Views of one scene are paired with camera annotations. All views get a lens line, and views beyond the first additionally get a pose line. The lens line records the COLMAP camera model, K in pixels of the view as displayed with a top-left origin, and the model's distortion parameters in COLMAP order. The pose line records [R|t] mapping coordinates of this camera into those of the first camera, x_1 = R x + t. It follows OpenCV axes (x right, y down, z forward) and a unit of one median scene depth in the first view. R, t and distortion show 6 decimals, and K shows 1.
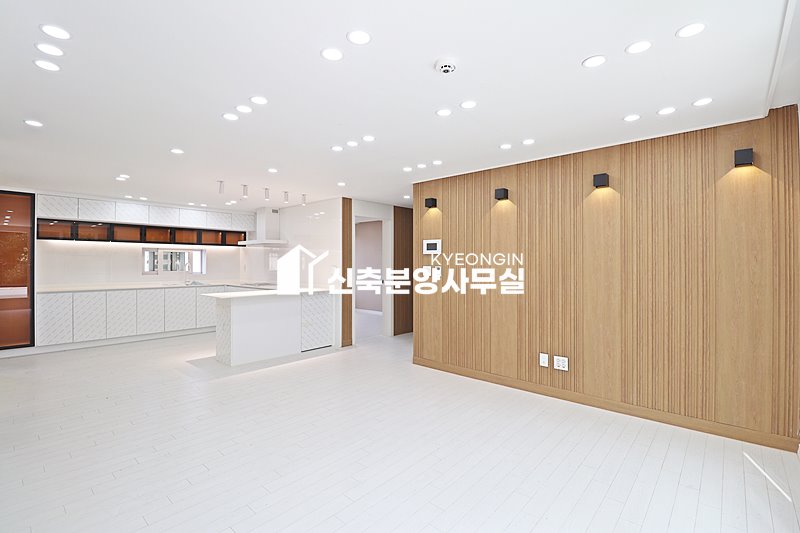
lens RADIAL K [[370.8, 0, 402.3], [0, 370.8, 261.5], [0, 0, 1]] dist [0.000968, -0.013073]
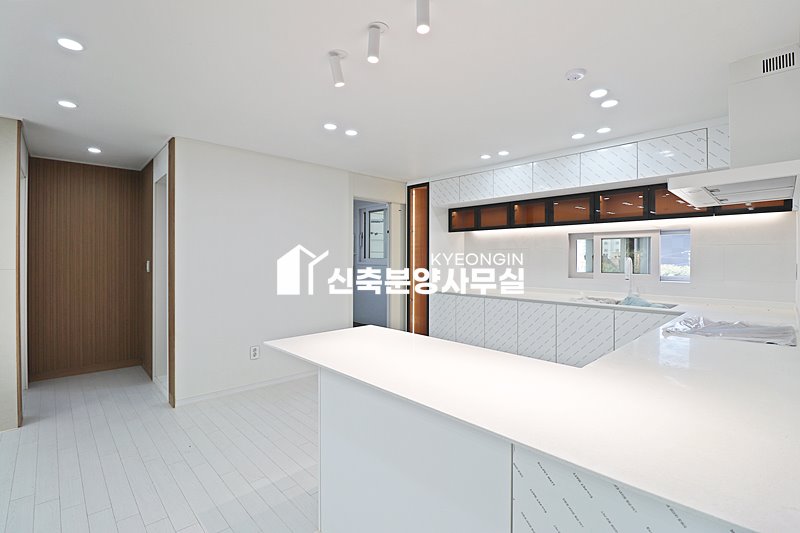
lens RADIAL K [[370.8, 0, 402.3], [0, 370.8, 261.5], [0, 0, 1]] dist [0.000968, -0.013073]
pose [[-0.077293, 0.006332, -0.996988, -0.081378], [0.002781, 0.999977, 0.006135, 0.005464], [0.997005, -0.002298, -0.077309, 0.958151]]
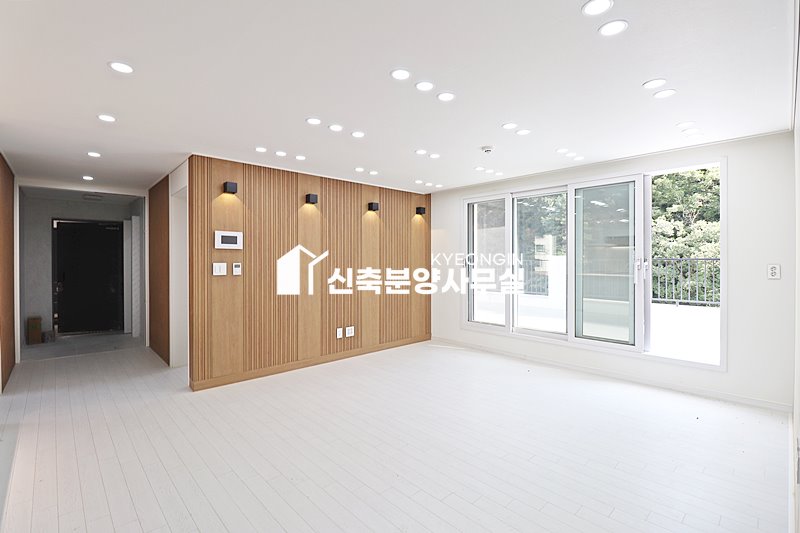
lens RADIAL K [[370.8, 0, 402.3], [0, 370.8, 261.5], [0, 0, 1]] dist [0.000968, -0.013073]
pose [[0.077194, -0.006096, 0.996997, -0.609754], [-0.005544, 0.999963, 0.006544, 0.001270], [-0.997001, -0.006032, 0.077157, 0.454375]]
